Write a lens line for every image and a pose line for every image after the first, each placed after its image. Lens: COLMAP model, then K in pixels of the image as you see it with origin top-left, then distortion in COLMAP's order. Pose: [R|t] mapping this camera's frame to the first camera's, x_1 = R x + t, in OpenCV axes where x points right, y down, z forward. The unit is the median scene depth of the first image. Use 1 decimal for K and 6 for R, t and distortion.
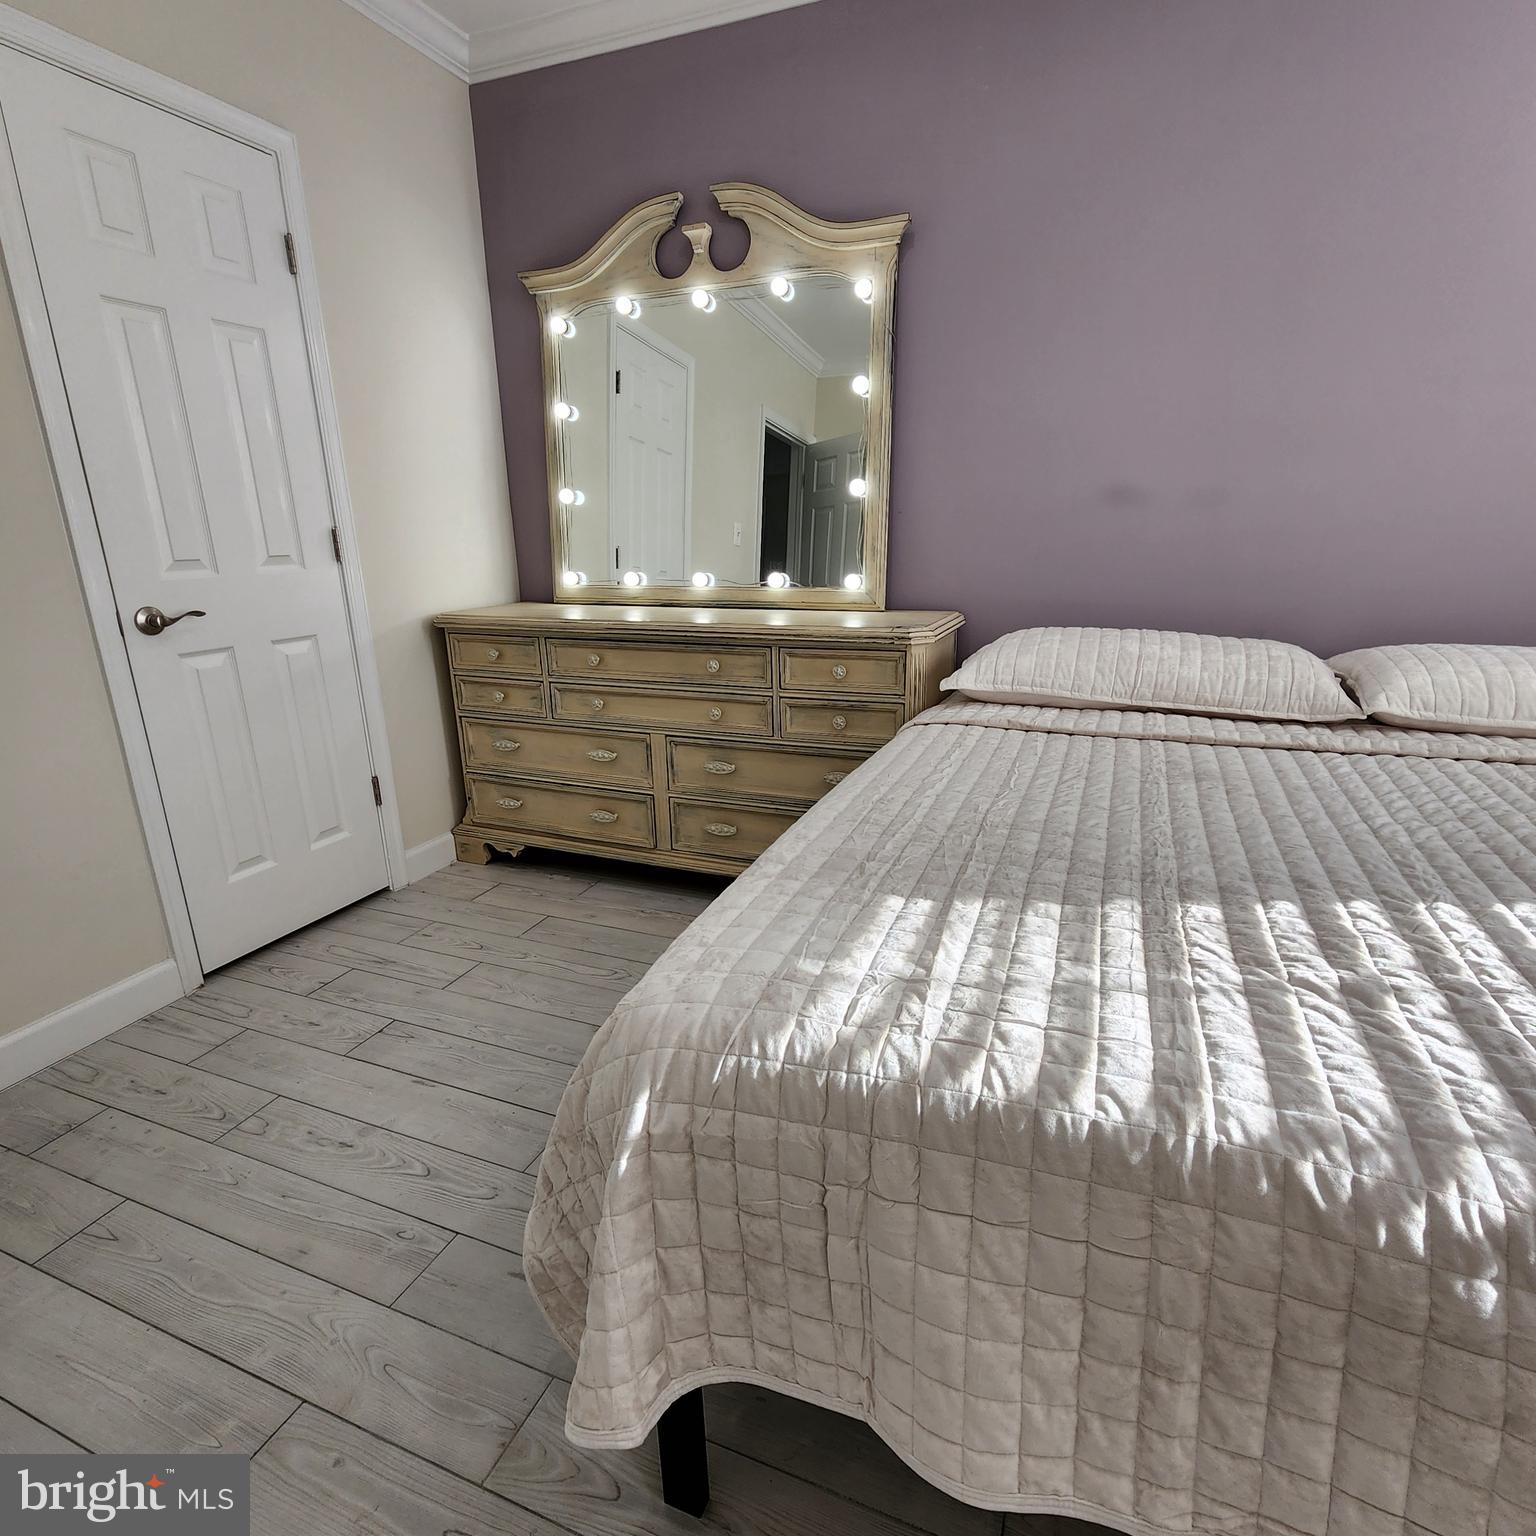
lens RADIAL K [[844.5, 0, 782.4], [0, 844.5, 774.3], [0, 0, 1]] dist [-0.006498, 0.003243]
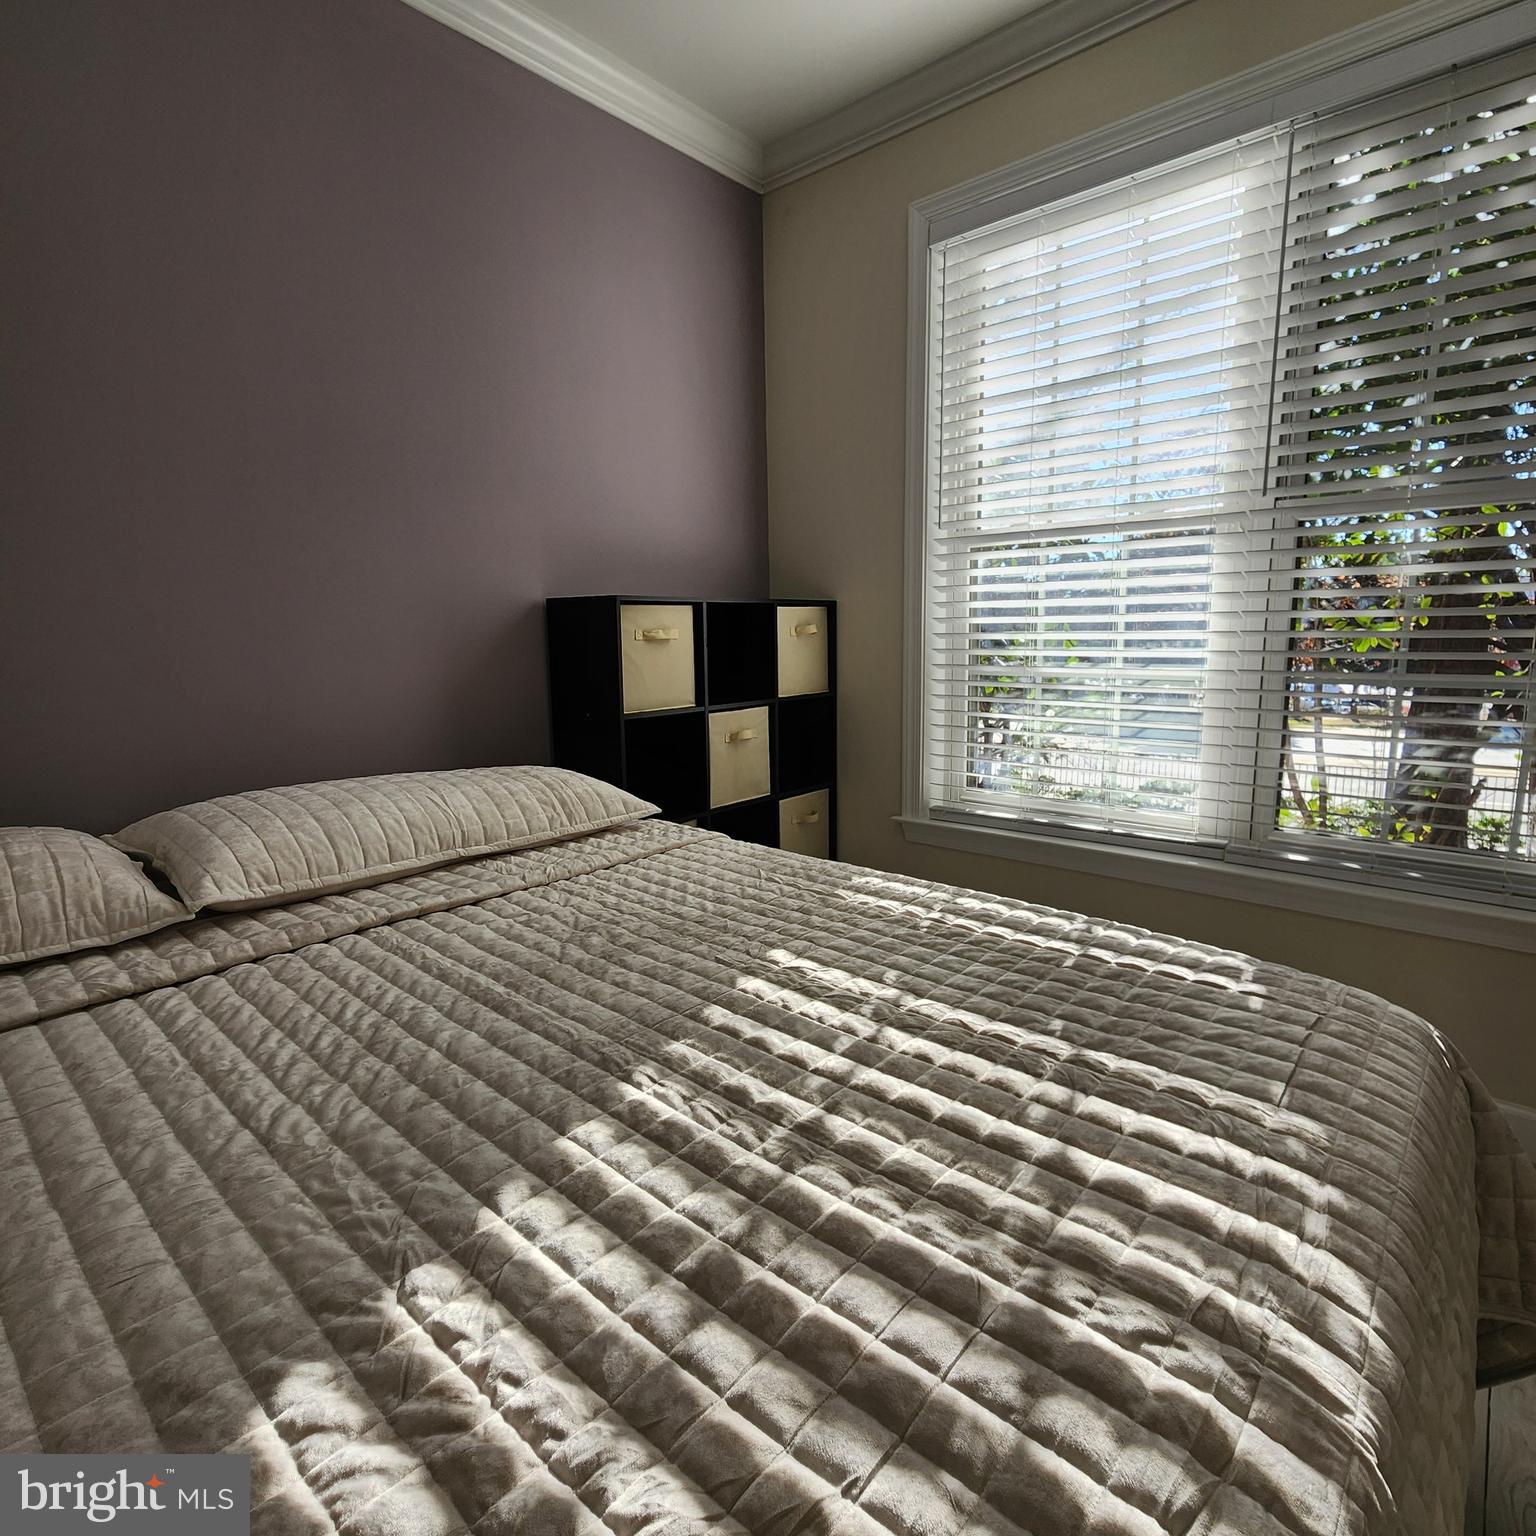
lens RADIAL K [[844.5, 0, 788.0], [0, 844.5, 774.3], [0, 0, 1]] dist [-0.006498, 0.003243]
pose [[0.326462, -0.152808, 0.932776, 0.222246], [0.279149, 0.958415, 0.059309, -0.085100], [-0.903049, 0.241021, 0.355543, 0.282402]]
